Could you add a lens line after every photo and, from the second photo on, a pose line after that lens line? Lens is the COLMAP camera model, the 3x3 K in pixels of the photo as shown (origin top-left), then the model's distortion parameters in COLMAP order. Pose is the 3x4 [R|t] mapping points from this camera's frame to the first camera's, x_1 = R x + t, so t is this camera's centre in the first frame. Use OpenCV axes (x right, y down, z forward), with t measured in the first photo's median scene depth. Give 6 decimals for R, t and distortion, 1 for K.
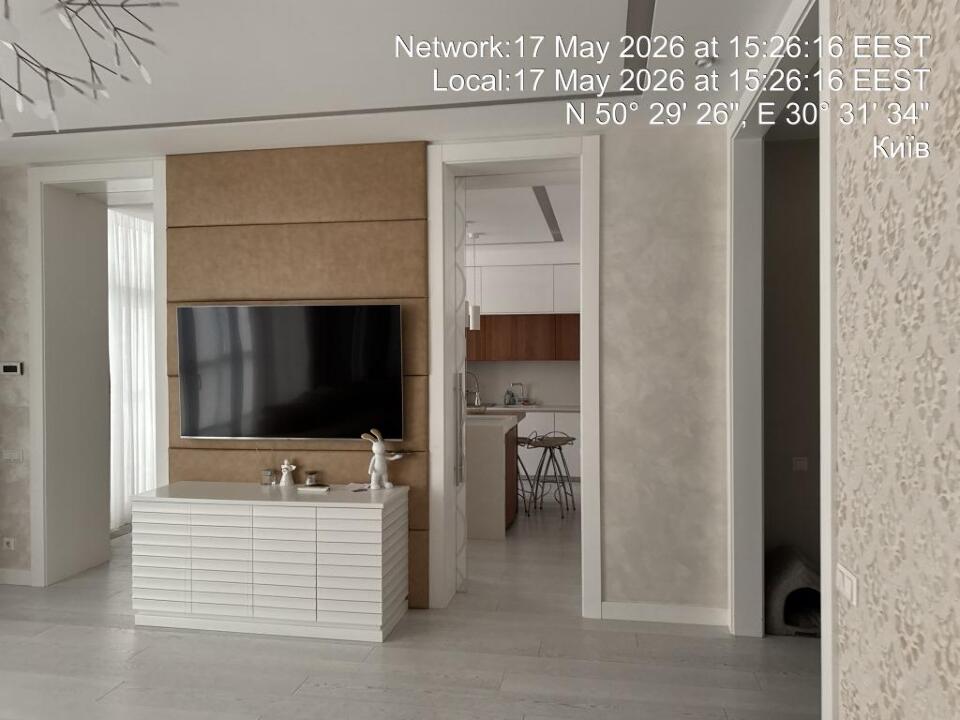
lens RADIAL K [[685.6, 0, 474.5], [0, 685.6, 370.6], [0, 0, 1]] dist [0.099454, -0.171880]
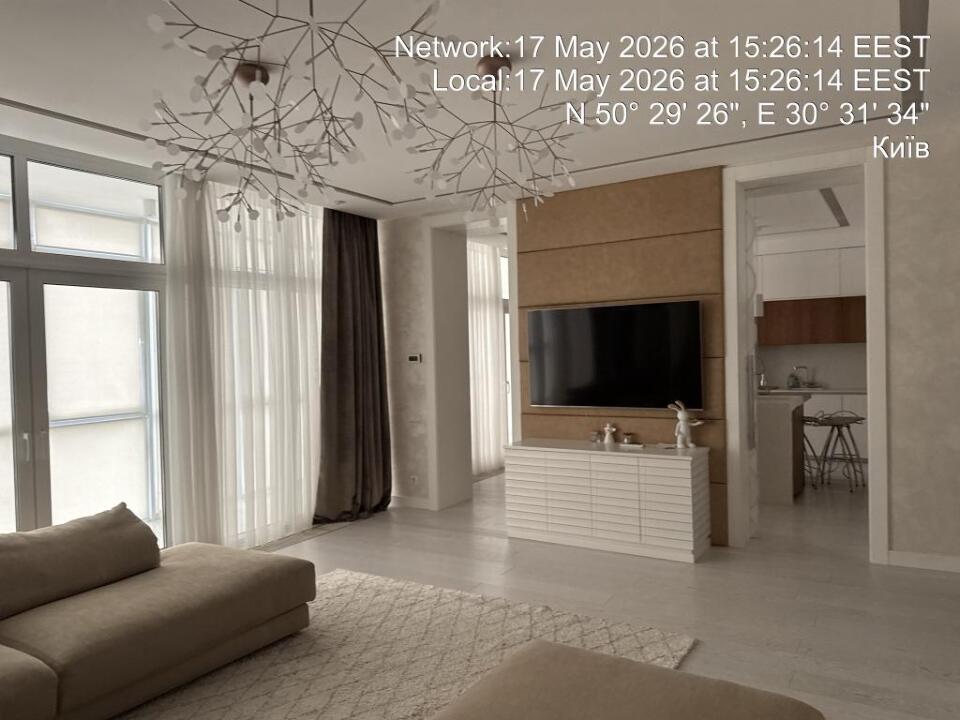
lens RADIAL K [[685.6, 0, 474.5], [0, 685.6, 370.6], [0, 0, 1]] dist [0.099454, -0.171880]
pose [[0.932651, -0.011052, -0.360612, -0.037084], [0.015156, 0.999849, 0.008555, 0.013199], [0.360463, -0.013444, 0.932677, -0.299218]]
